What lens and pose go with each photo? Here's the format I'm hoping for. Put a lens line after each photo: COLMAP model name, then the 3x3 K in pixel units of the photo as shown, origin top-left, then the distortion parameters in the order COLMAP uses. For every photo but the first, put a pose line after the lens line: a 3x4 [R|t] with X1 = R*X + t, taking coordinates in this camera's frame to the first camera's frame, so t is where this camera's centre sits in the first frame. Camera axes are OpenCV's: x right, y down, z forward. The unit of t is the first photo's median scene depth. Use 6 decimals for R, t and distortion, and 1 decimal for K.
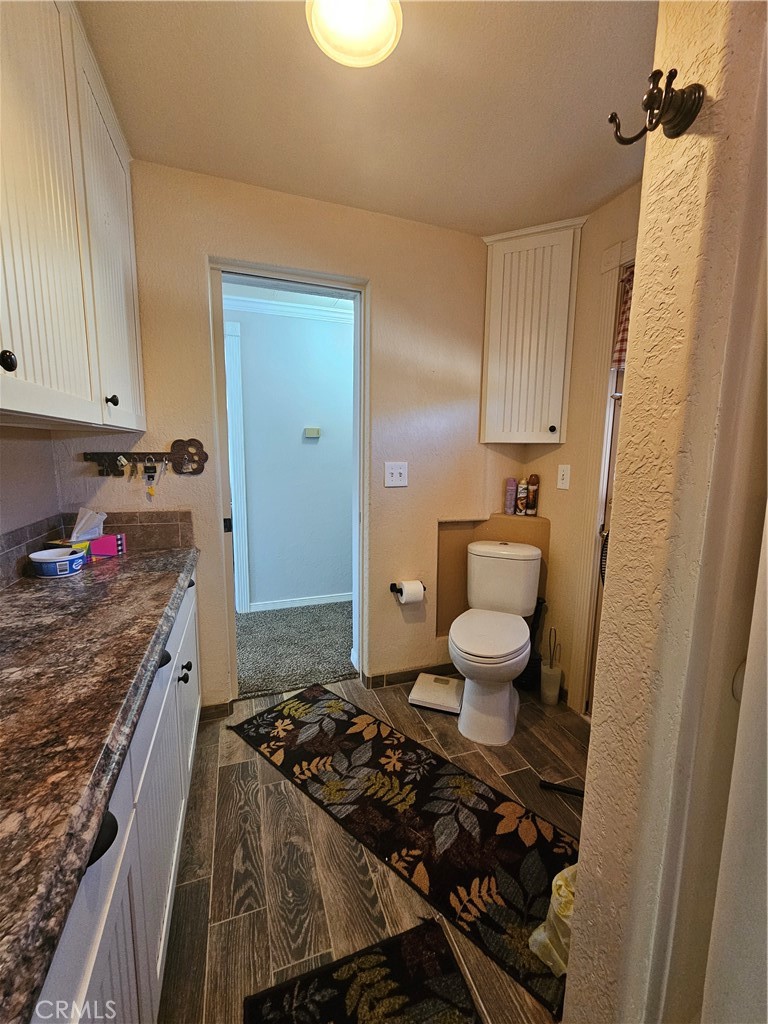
lens RADIAL K [[415.6, 0, 383.1], [0, 415.6, 515.5], [0, 0, 1]] dist [-0.002909, 0.000746]
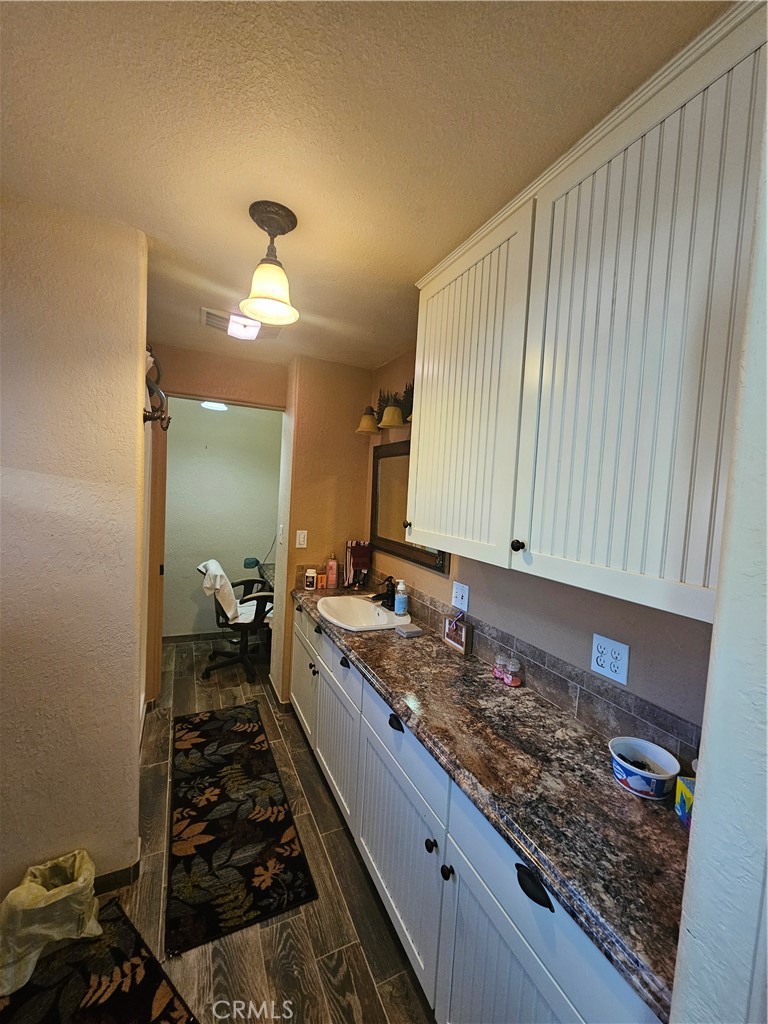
lens RADIAL K [[415.6, 0, 383.1], [0, 415.6, 515.5], [0, 0, 1]] dist [-0.002909, 0.000746]
pose [[-0.992468, -0.068233, -0.101746, -0.185307], [-0.088375, 0.973935, 0.208903, -0.356789], [0.084840, 0.216321, -0.972629, 1.303298]]
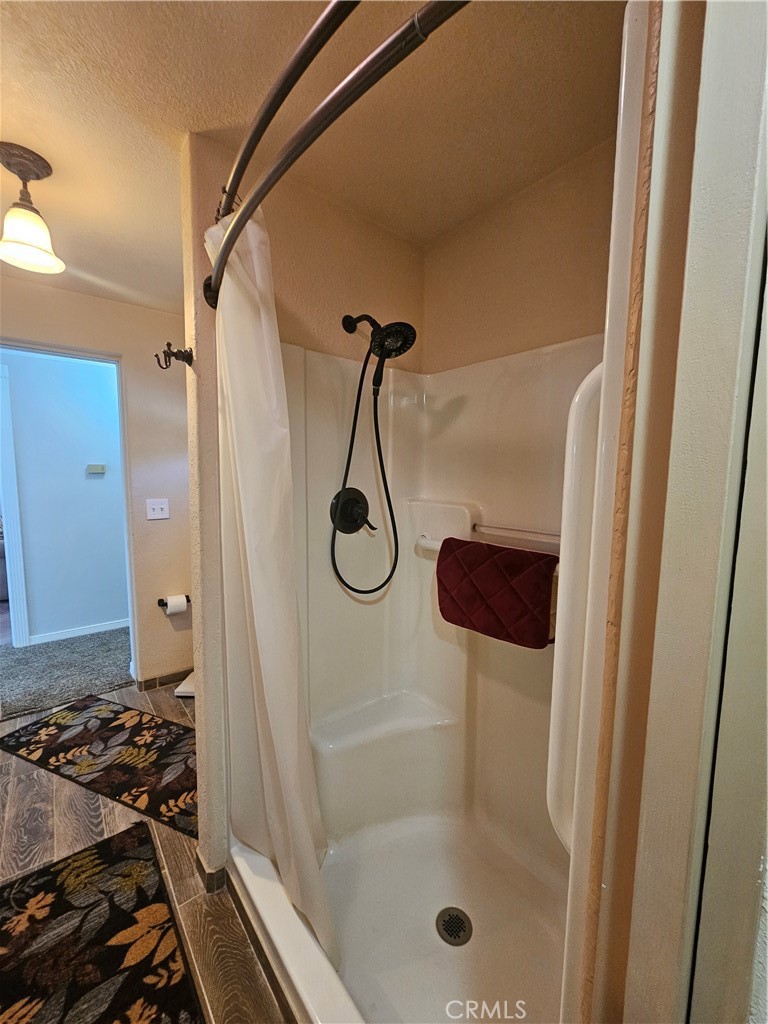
lens RADIAL K [[415.6, 0, 383.1], [0, 415.6, 515.5], [0, 0, 1]] dist [-0.002909, 0.000746]
pose [[0.944370, -0.037992, 0.326683, 0.327607], [0.053826, 0.997766, -0.039564, 0.006187], [-0.324450, 0.054947, 0.944306, -0.476914]]
